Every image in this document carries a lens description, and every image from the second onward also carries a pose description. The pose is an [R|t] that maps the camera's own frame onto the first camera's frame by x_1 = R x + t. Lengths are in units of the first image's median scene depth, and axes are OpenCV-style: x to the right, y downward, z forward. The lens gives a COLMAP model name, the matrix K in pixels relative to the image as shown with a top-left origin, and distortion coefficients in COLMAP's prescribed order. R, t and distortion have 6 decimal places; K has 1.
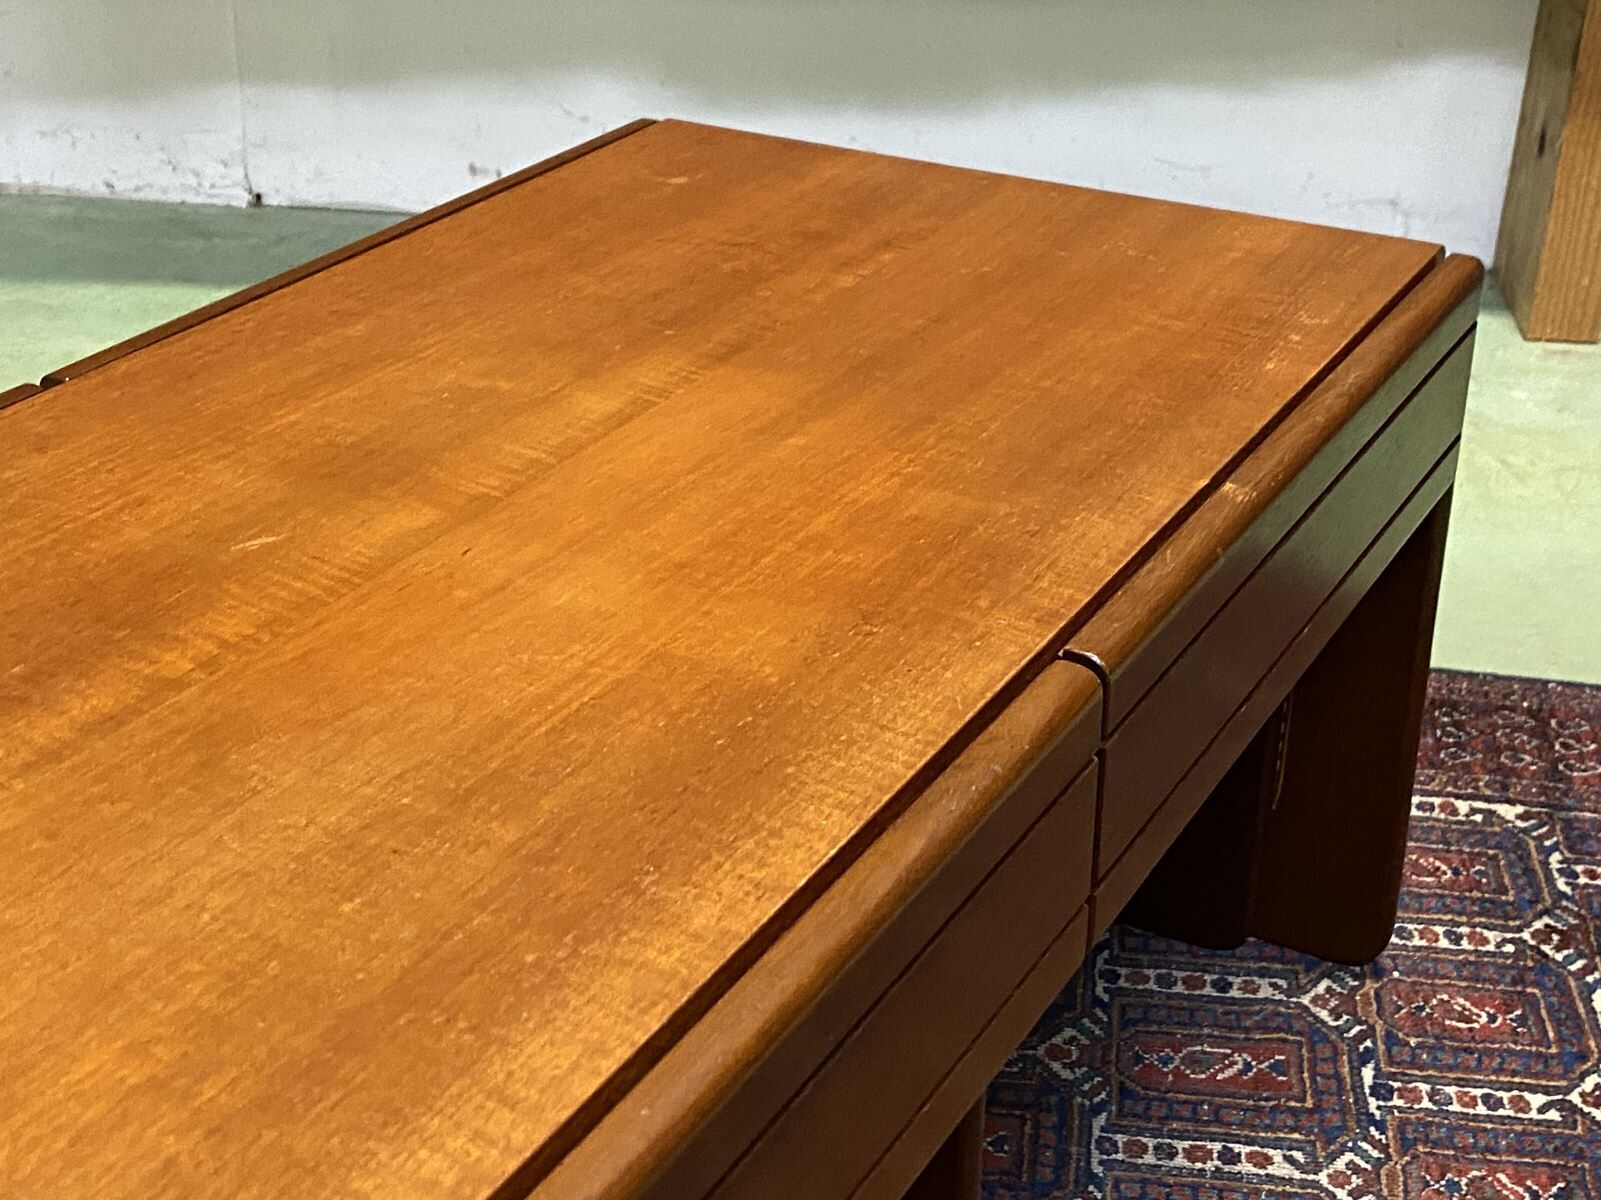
lens RADIAL K [[2316.6, 0, 794.2], [0, 2316.6, 598.0], [0, 0, 1]] dist [0.202480, -0.695999]
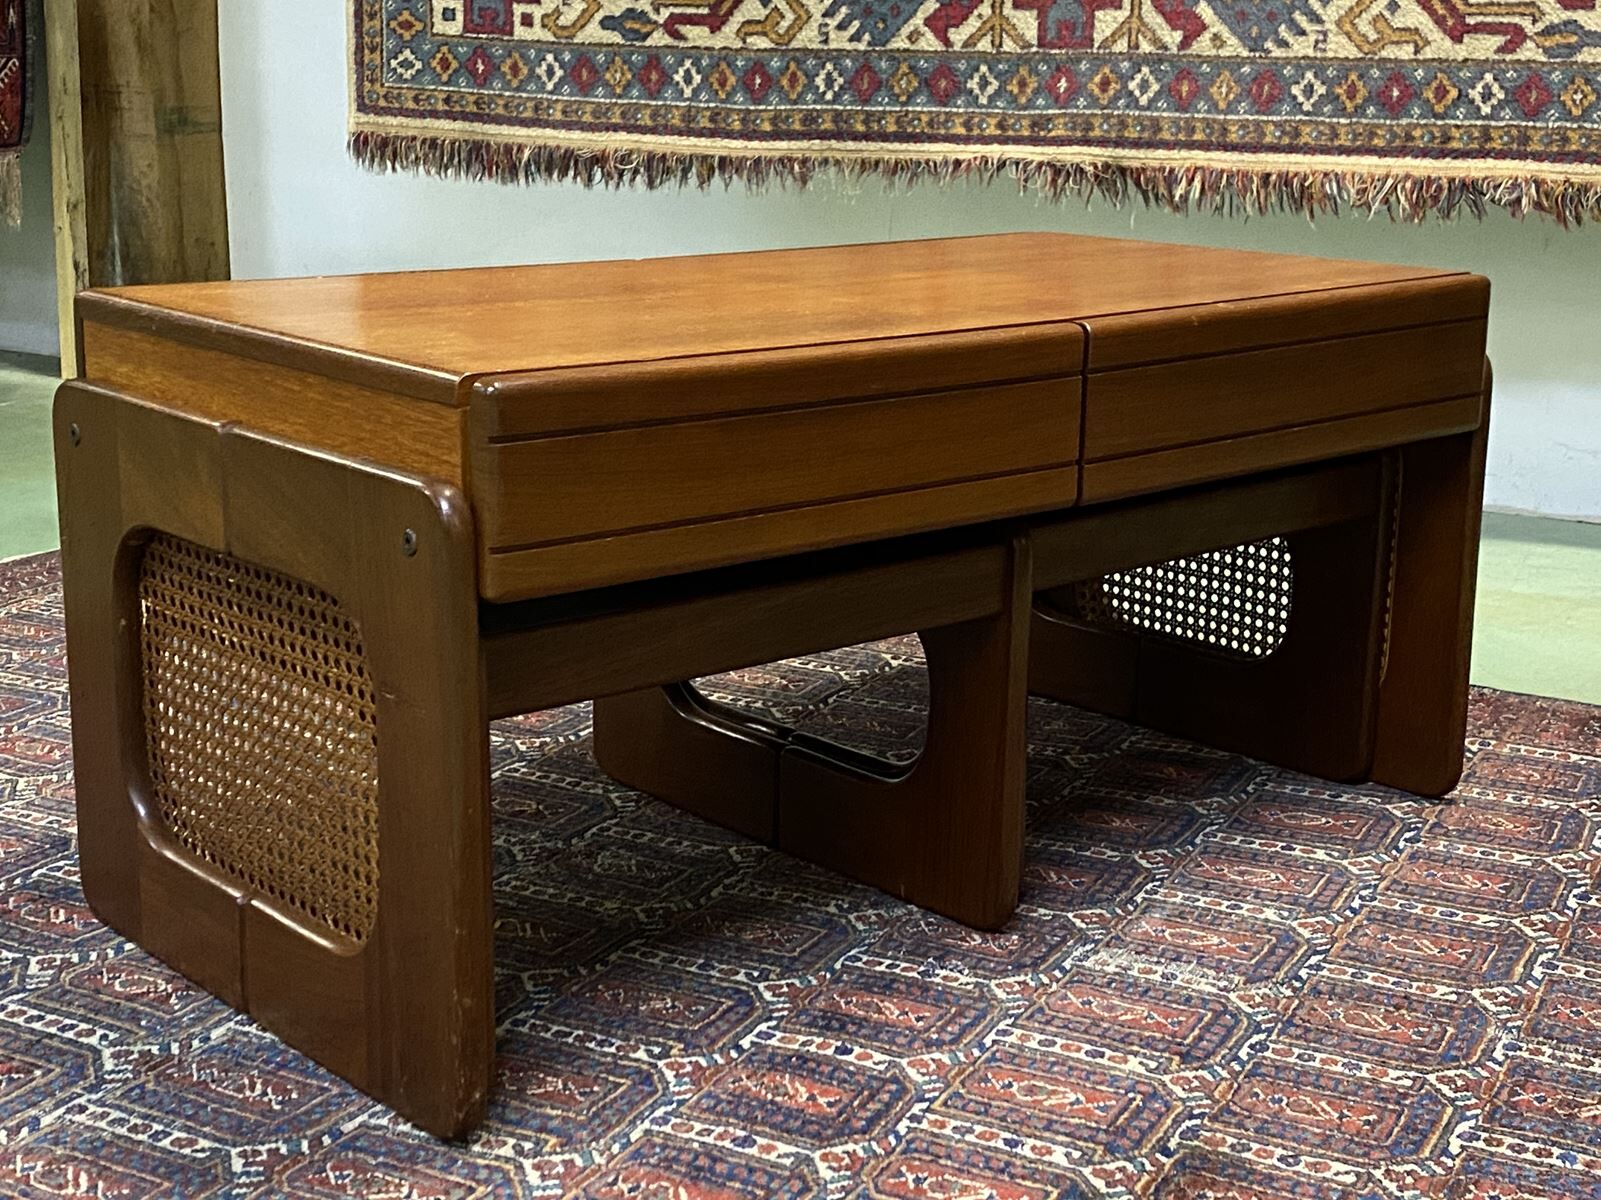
lens RADIAL K [[2276.7, 0, 808.3], [0, 2276.7, 587.8], [0, 0, 1]] dist [0.212289, -0.697054]
pose [[0.947403, 0.088117, -0.307674, 0.335330], [-0.158558, 0.964307, -0.212066, 0.441661], [0.278005, 0.249696, 0.927559, -0.513903]]
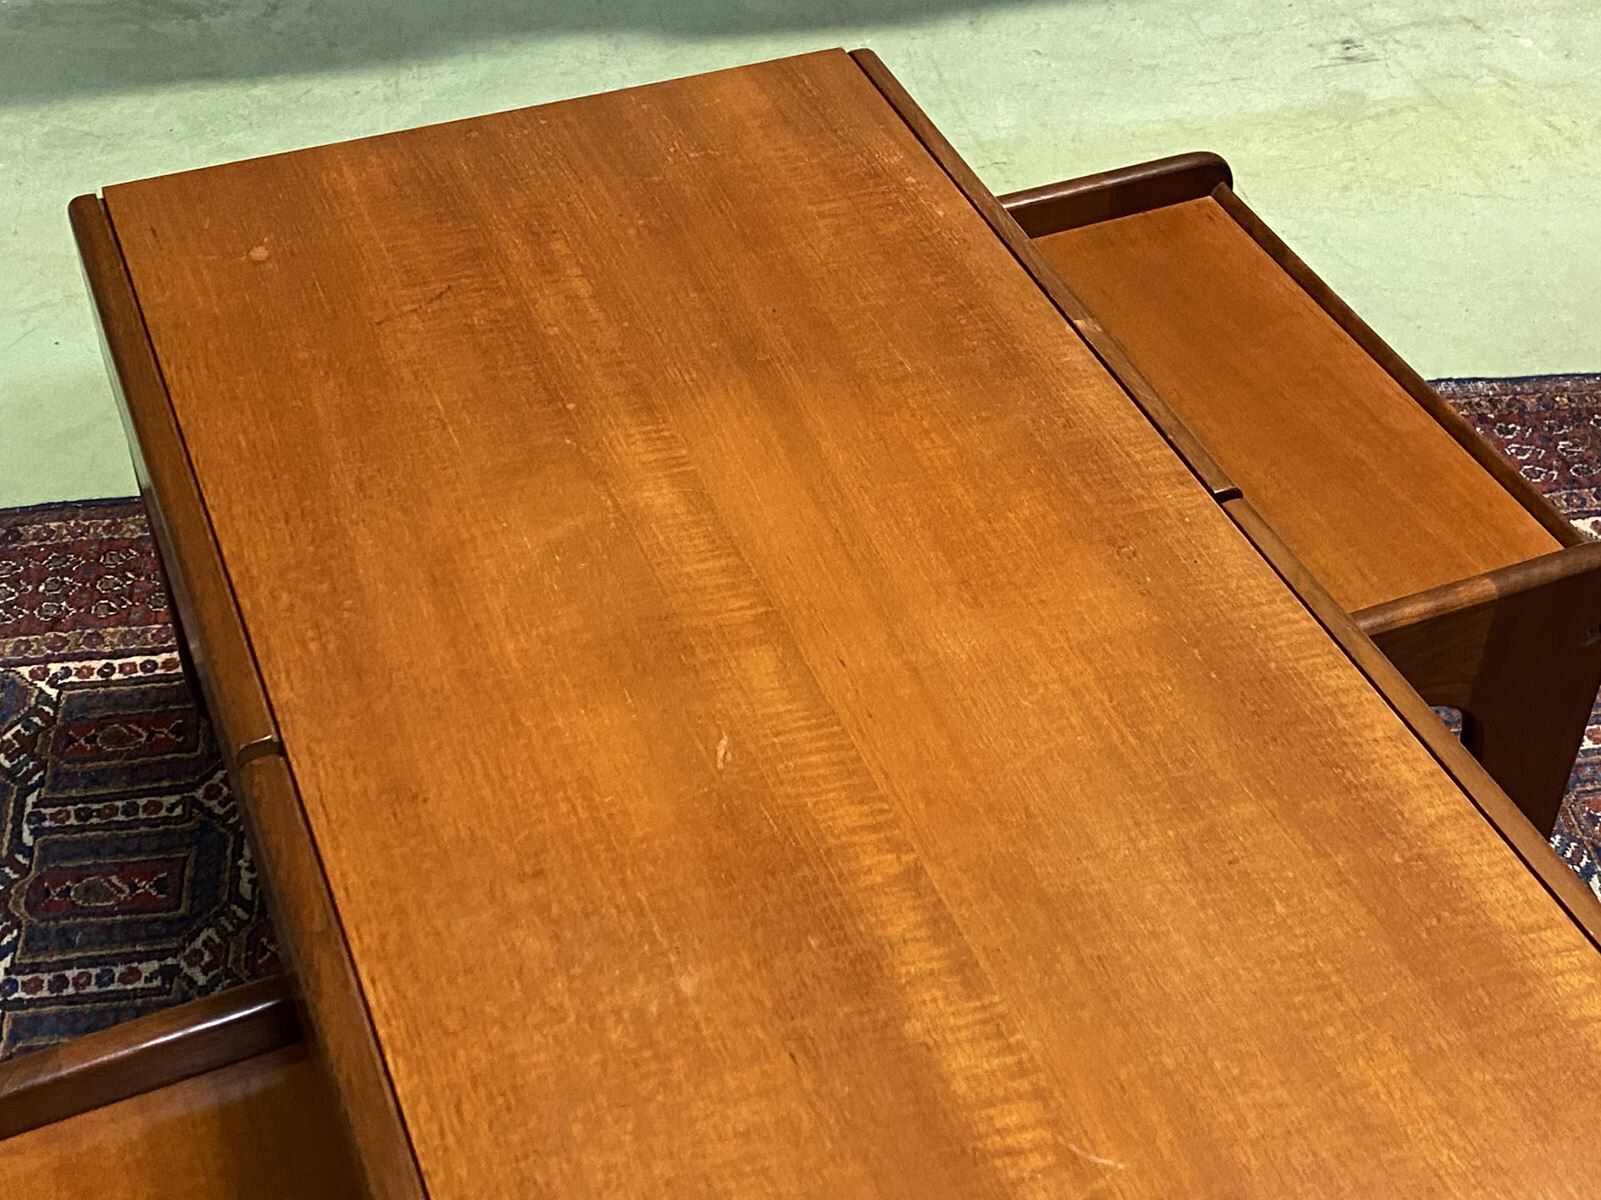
lens RADIAL K [[2276.7, 0, 808.3], [0, 2276.7, 587.8], [0, 0, 1]] dist [0.212289, -0.697054]
pose [[0.621061, -0.527063, 0.580076, -0.583838], [0.359774, 0.849249, 0.386443, -0.369910], [-0.696309, -0.031308, 0.717059, 0.098812]]
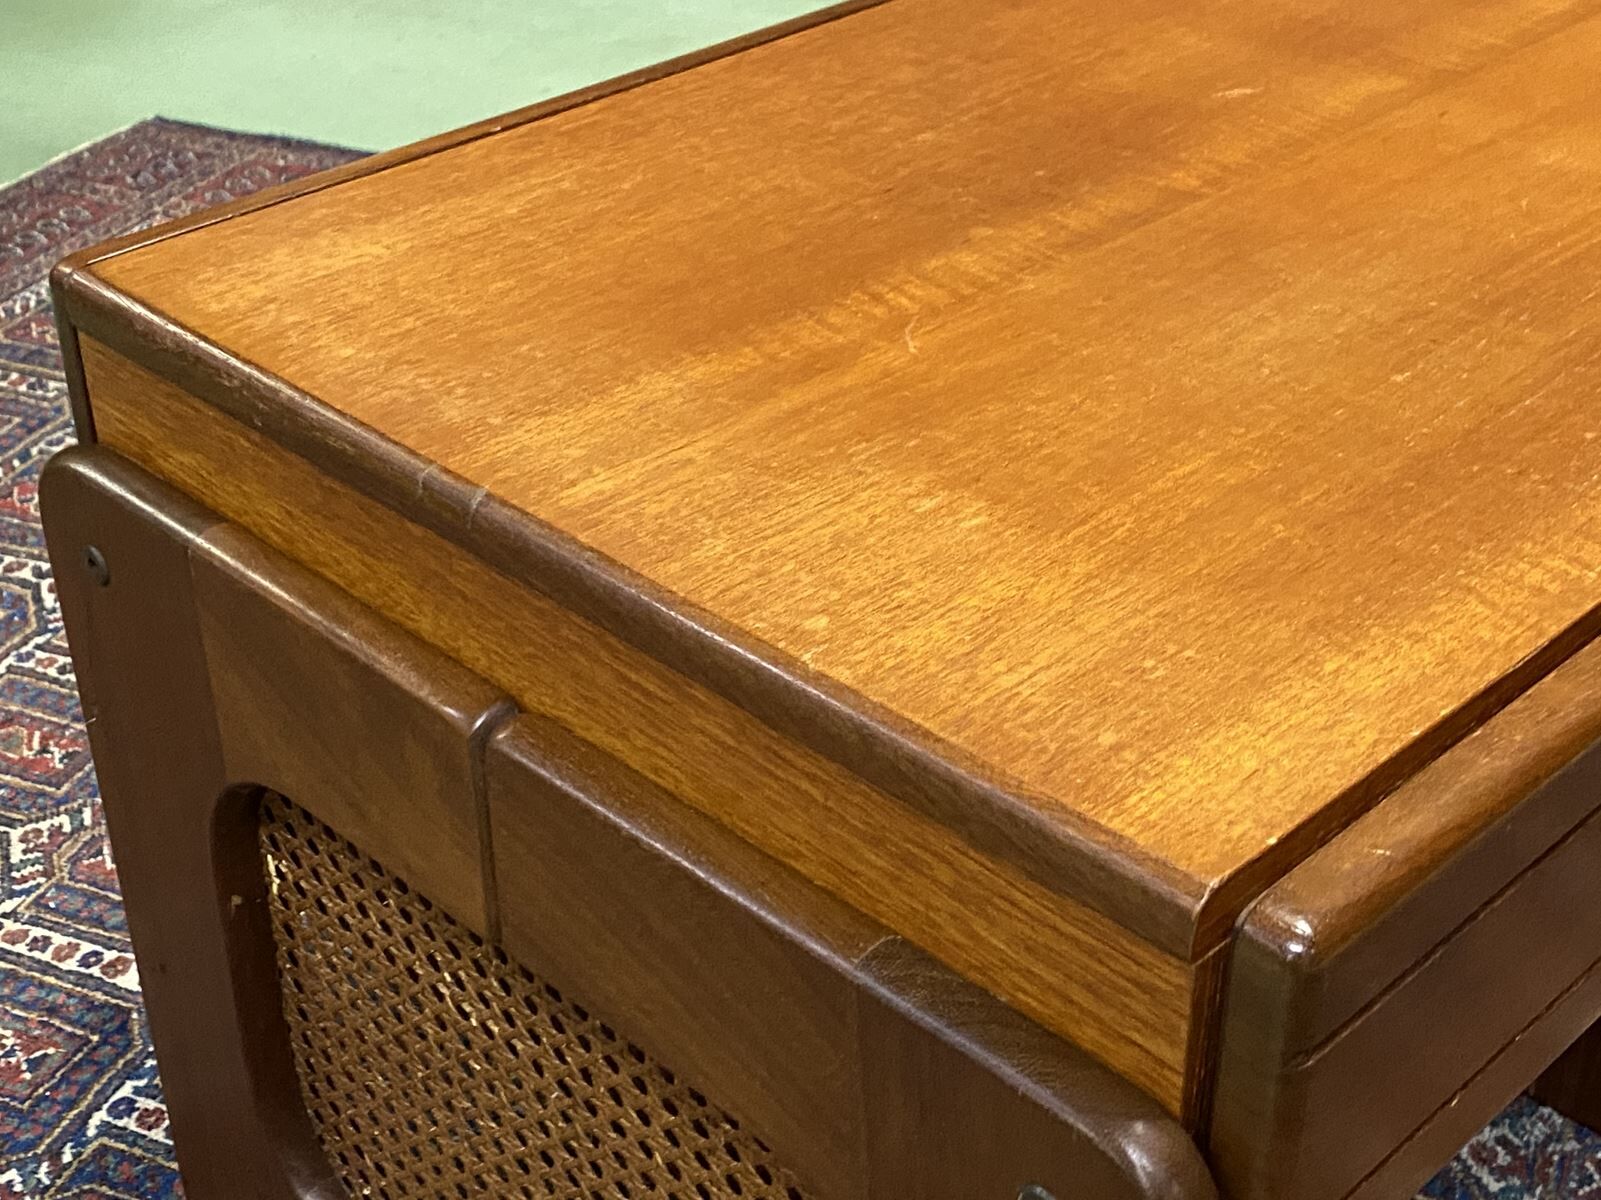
lens RADIAL K [[2316.6, 0, 794.2], [0, 2316.6, 598.0], [0, 0, 1]] dist [0.202480, -0.695999]
pose [[0.964611, 0.125662, -0.231808, -0.104553], [-0.105585, 0.989656, 0.097124, 0.083344], [0.241615, -0.069212, 0.967901, -0.053485]]
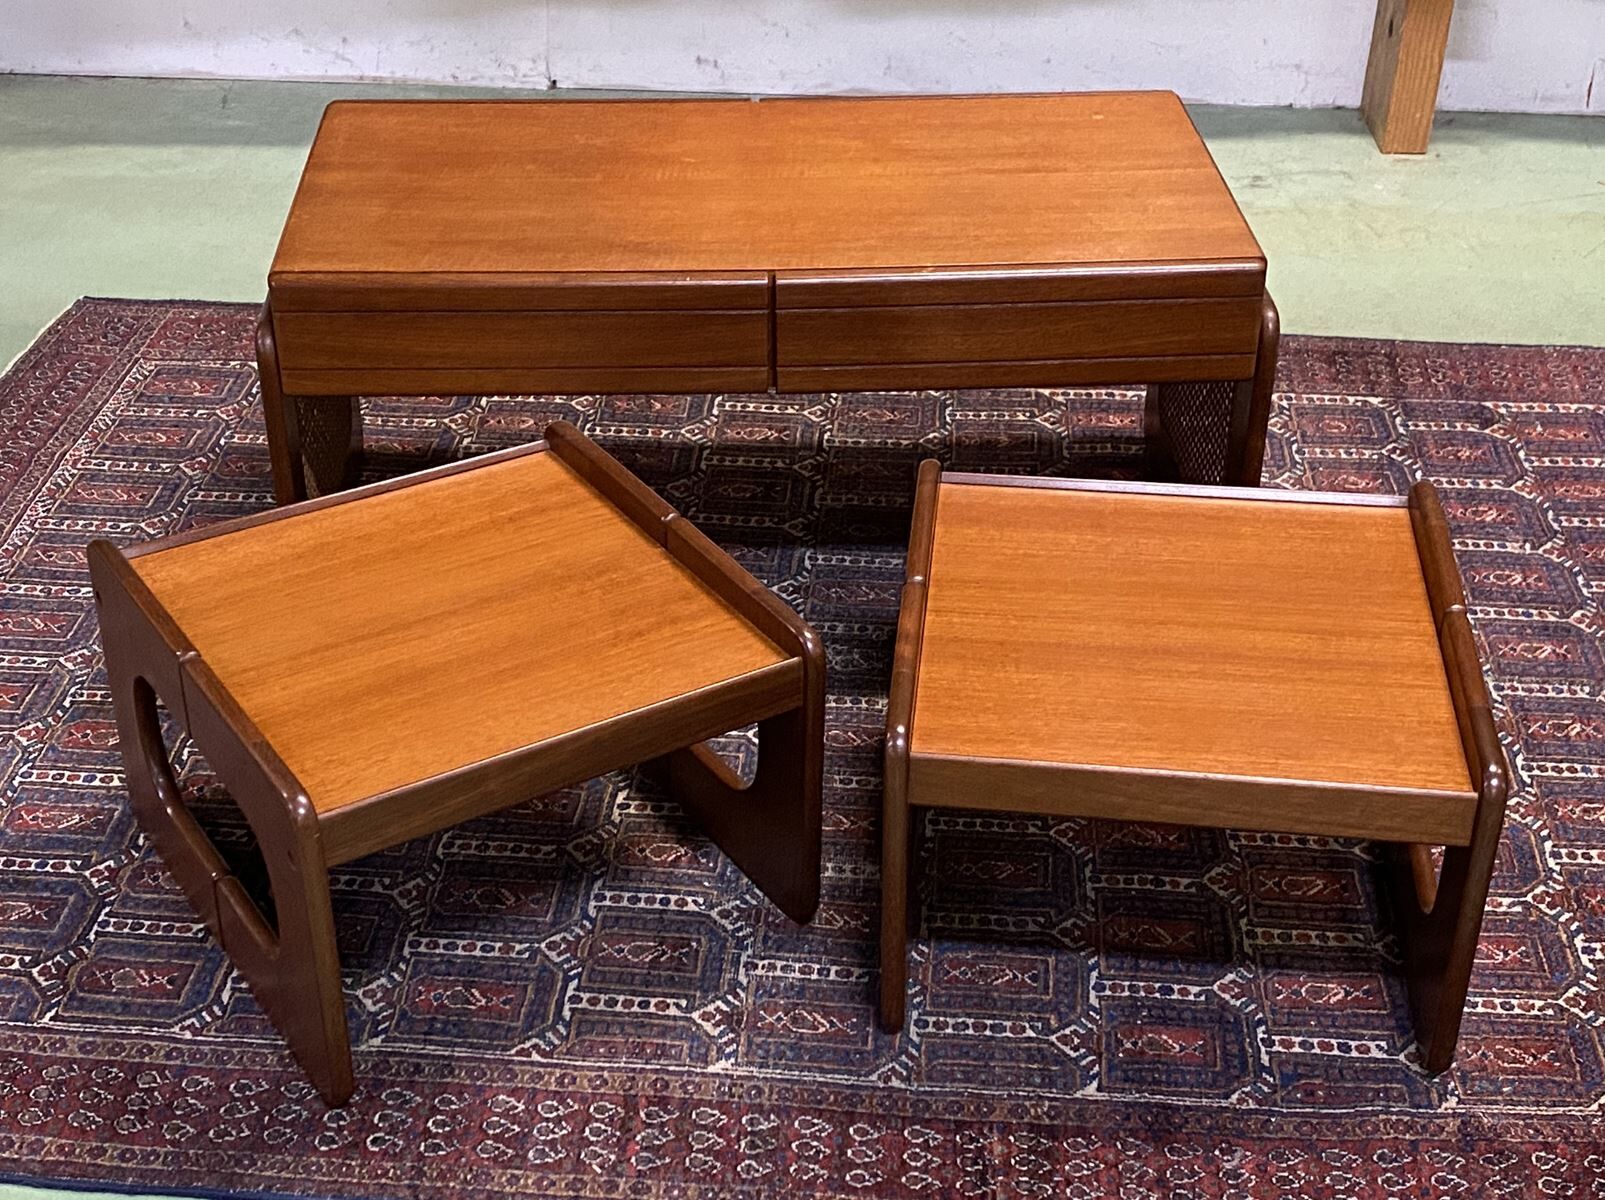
lens RADIAL K [[2259.1, 0, 758.0], [0, 2259.1, 650.6], [0, 0, 1]] dist [0.239535, -0.761842]
pose [[0.998639, -0.036035, 0.037692, -0.360483], [0.032207, 0.994698, 0.097664, 0.119014], [-0.041011, -0.096317, 0.994505, -1.123708]]
